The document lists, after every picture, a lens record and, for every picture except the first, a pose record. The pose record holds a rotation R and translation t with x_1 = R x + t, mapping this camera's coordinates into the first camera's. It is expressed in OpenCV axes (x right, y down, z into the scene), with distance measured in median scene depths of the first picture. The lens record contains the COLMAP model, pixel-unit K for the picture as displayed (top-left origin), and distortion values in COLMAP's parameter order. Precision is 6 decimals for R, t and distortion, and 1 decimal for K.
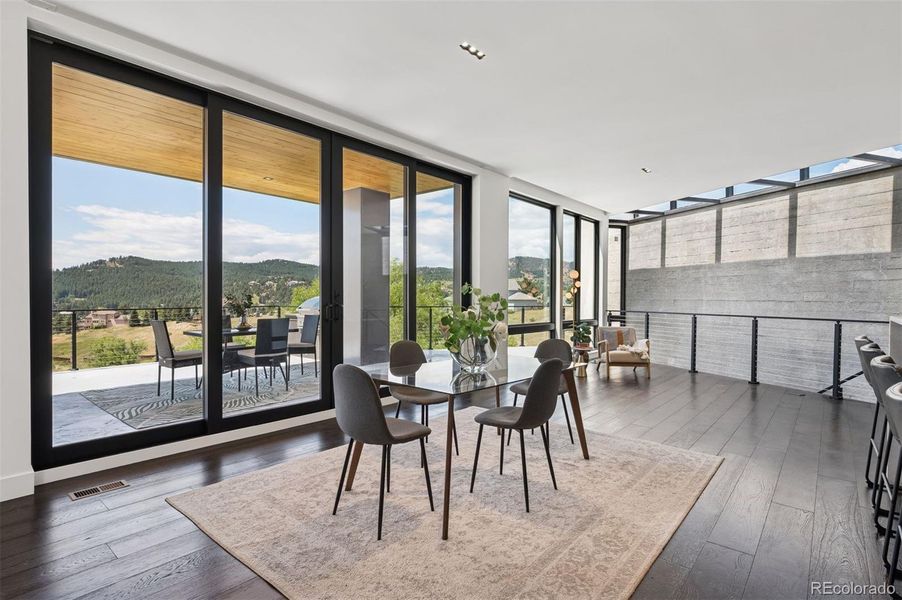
lens RADIAL K [[450.9, 0, 458.7], [0, 450.9, 304.3], [0, 0, 1]] dist [0.010260, -0.000261]
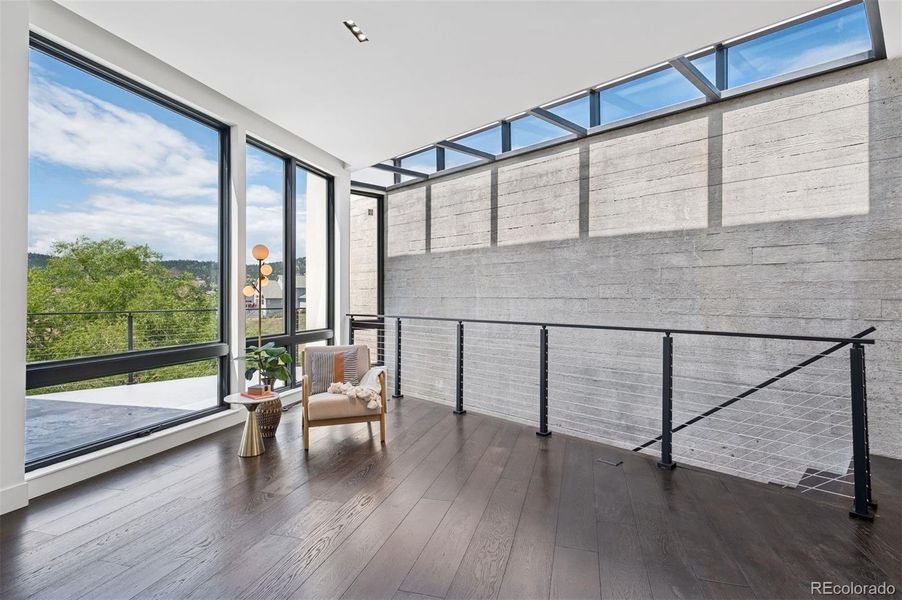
lens RADIAL K [[463.6, 0, 451.0], [0, 463.6, 300.0], [0, 0, 1]] dist [0.002738, 0.000196]
pose [[0.915576, -0.010124, 0.402018, 0.242868], [0.011905, 0.999927, -0.001934, -0.004913], [-0.401969, 0.006557, 0.915630, 0.402720]]
